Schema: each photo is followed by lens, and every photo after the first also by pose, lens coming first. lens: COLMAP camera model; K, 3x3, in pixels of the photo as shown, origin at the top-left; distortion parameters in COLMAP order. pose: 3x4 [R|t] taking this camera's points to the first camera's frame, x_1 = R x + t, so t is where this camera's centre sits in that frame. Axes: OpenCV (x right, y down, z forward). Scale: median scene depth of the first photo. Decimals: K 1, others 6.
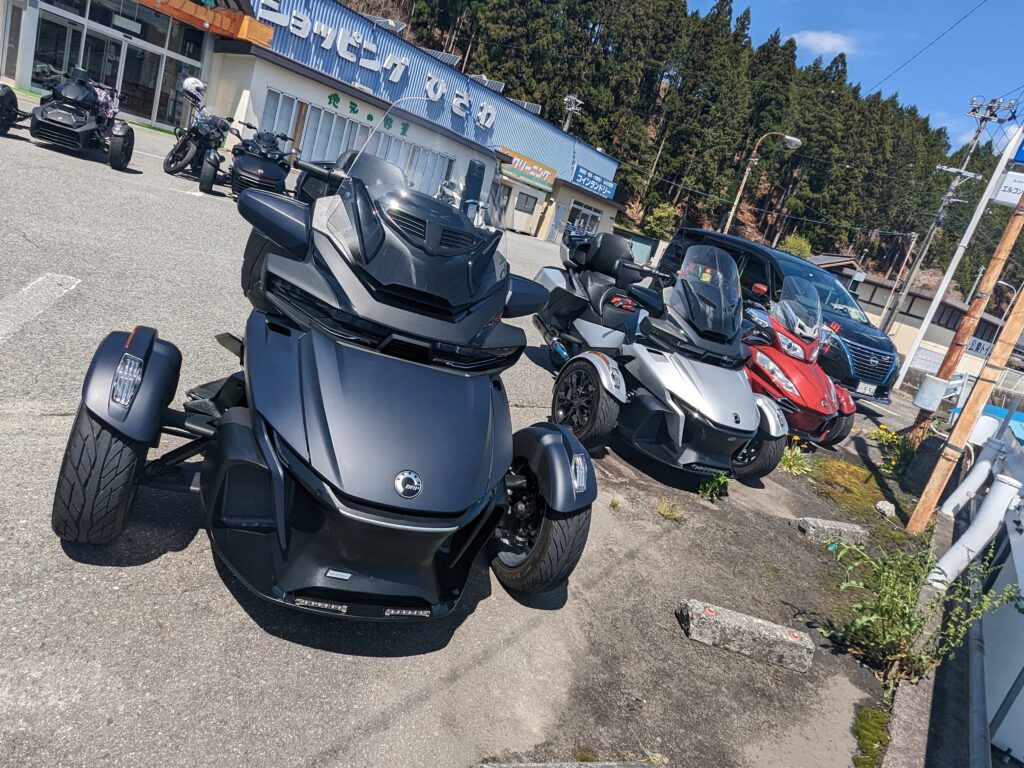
lens RADIAL K [[638.2, 0, 512.8], [0, 638.2, 370.8], [0, 0, 1]] dist [-0.003804, -0.001638]
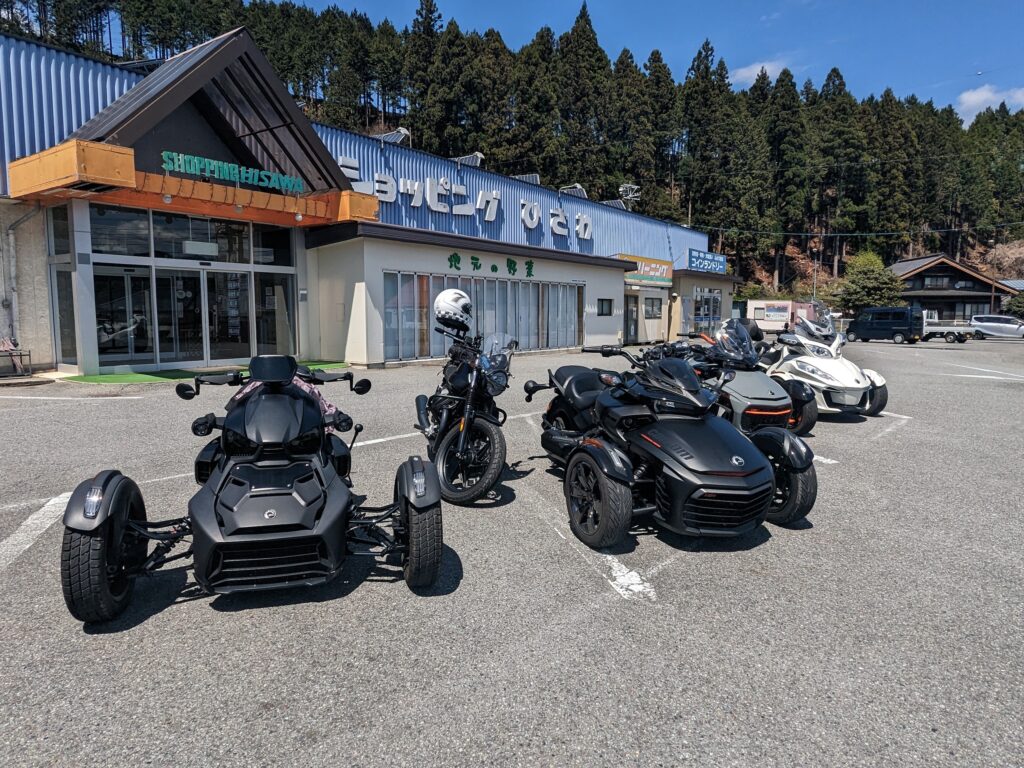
lens RADIAL K [[638.2, 0, 512.8], [0, 638.2, 370.8], [0, 0, 1]] dist [-0.003804, -0.001638]
pose [[0.955651, -0.290580, -0.047893, -0.180688], [0.279112, 0.945541, -0.167478, -0.124297], [0.093950, 0.146683, 0.984712, 0.218209]]
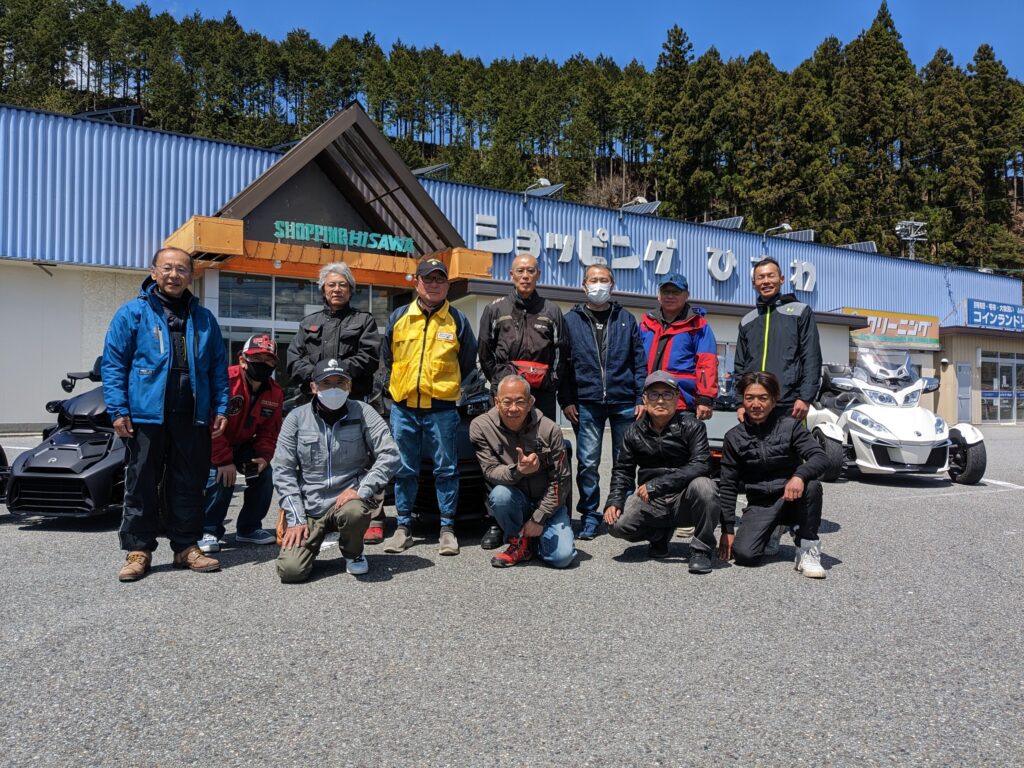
lens RADIAL K [[784.4, 0, 512.0], [0, 784.4, 384.0], [0, 0, 1]] dist [0.040344, -0.077214]
pose [[0.884744, -0.297558, -0.358730, -0.059347], [0.166423, 0.920631, -0.353188, -0.060892], [0.435351, 0.252781, 0.864043, 0.206712]]
